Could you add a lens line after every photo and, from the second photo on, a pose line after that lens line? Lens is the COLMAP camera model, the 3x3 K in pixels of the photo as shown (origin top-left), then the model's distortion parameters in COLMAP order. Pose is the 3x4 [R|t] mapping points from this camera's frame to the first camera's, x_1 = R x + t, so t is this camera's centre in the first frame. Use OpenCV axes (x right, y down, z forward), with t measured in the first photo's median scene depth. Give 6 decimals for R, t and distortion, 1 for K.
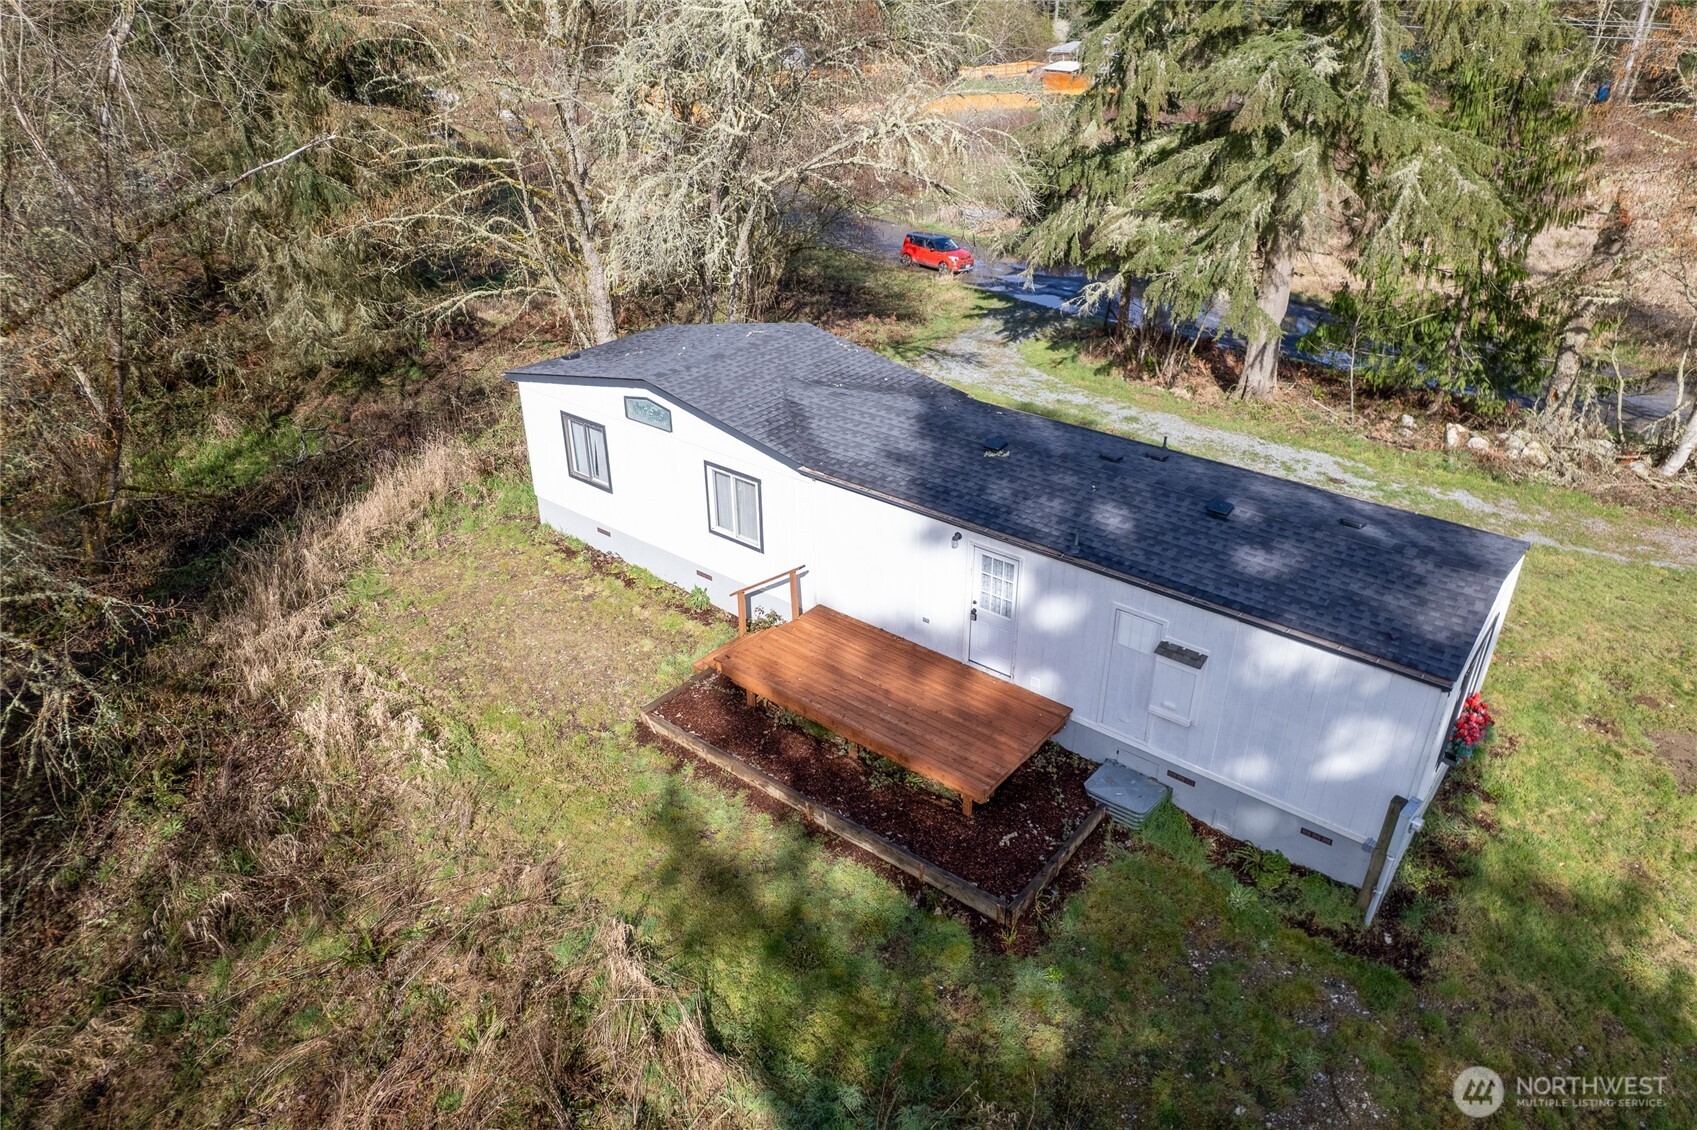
lens RADIAL K [[1072.2, 0, 878.8], [0, 1072.2, 564.5], [0, 0, 1]] dist [-0.000563, -0.000124]
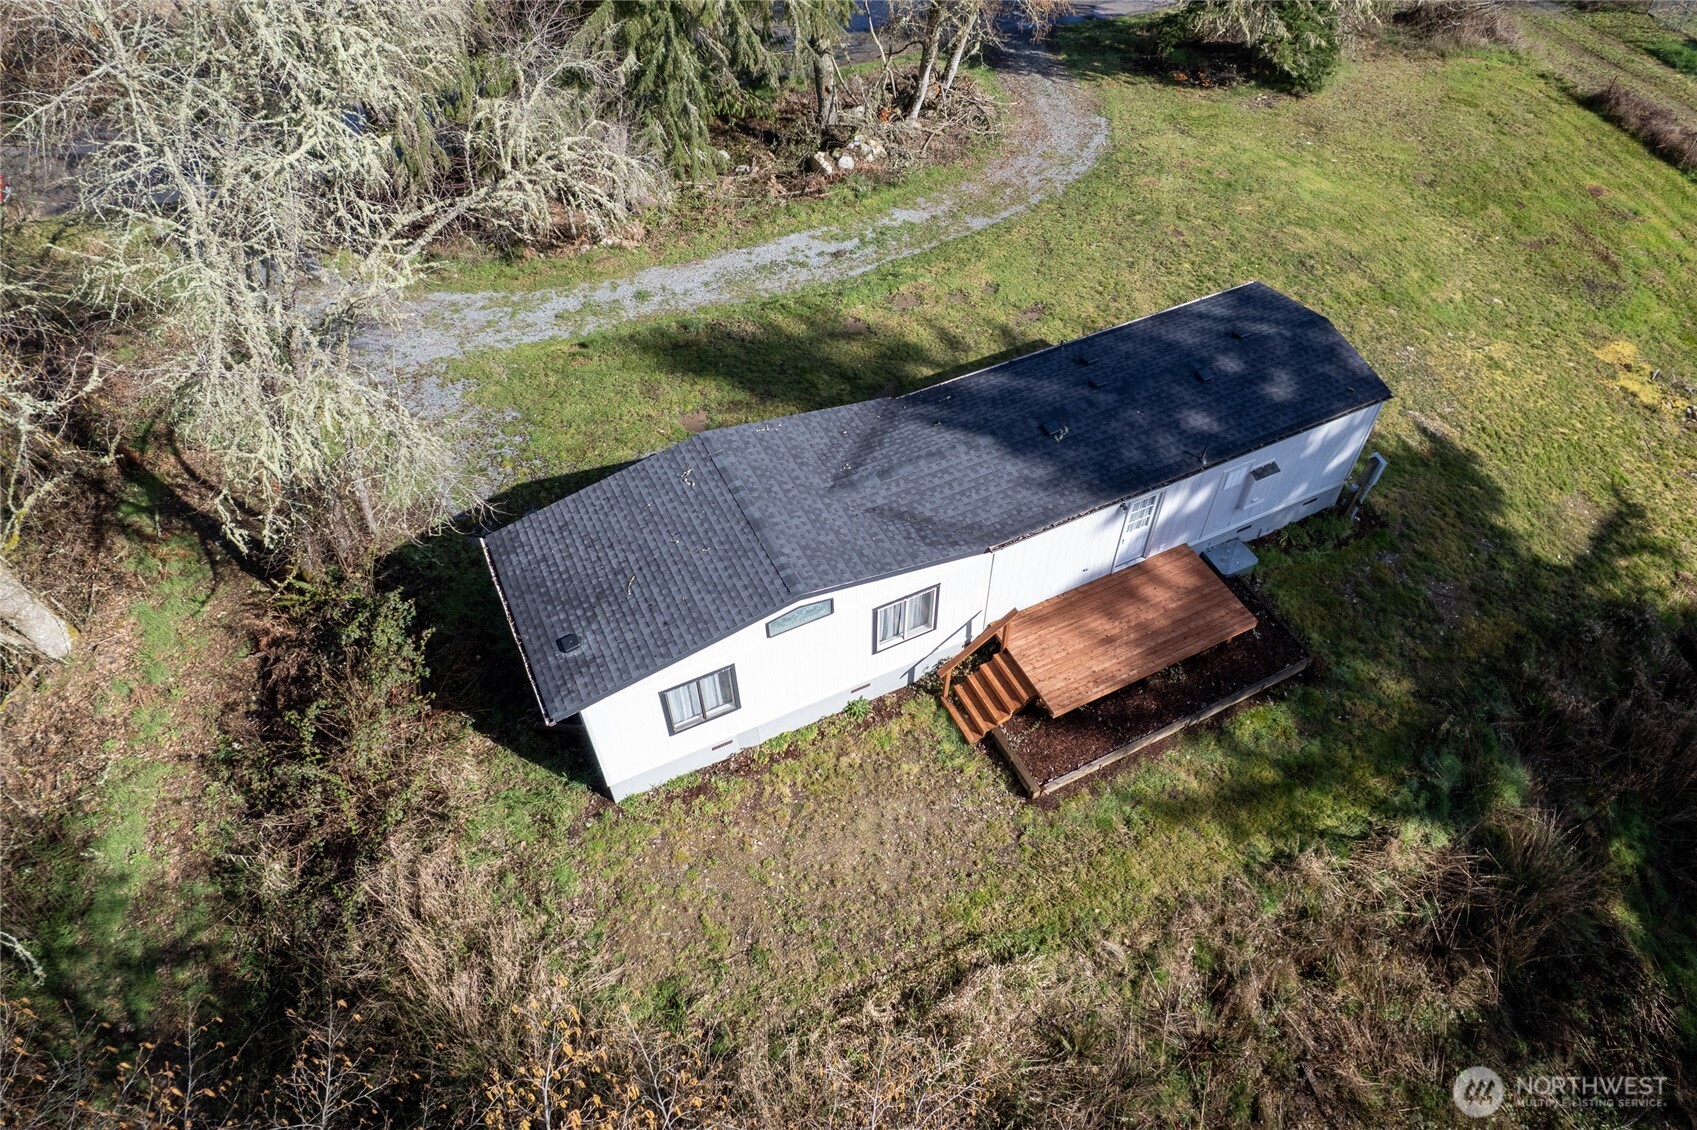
lens RADIAL K [[1072.2, 0, 878.8], [0, 1072.2, 564.5], [0, 0, 1]] dist [-0.000563, -0.000124]
pose [[0.423415, -0.690775, 0.586131, -0.821981], [0.432983, 0.722615, 0.538844, -0.760945], [-0.795767, 0.025630, 0.605060, 0.436812]]
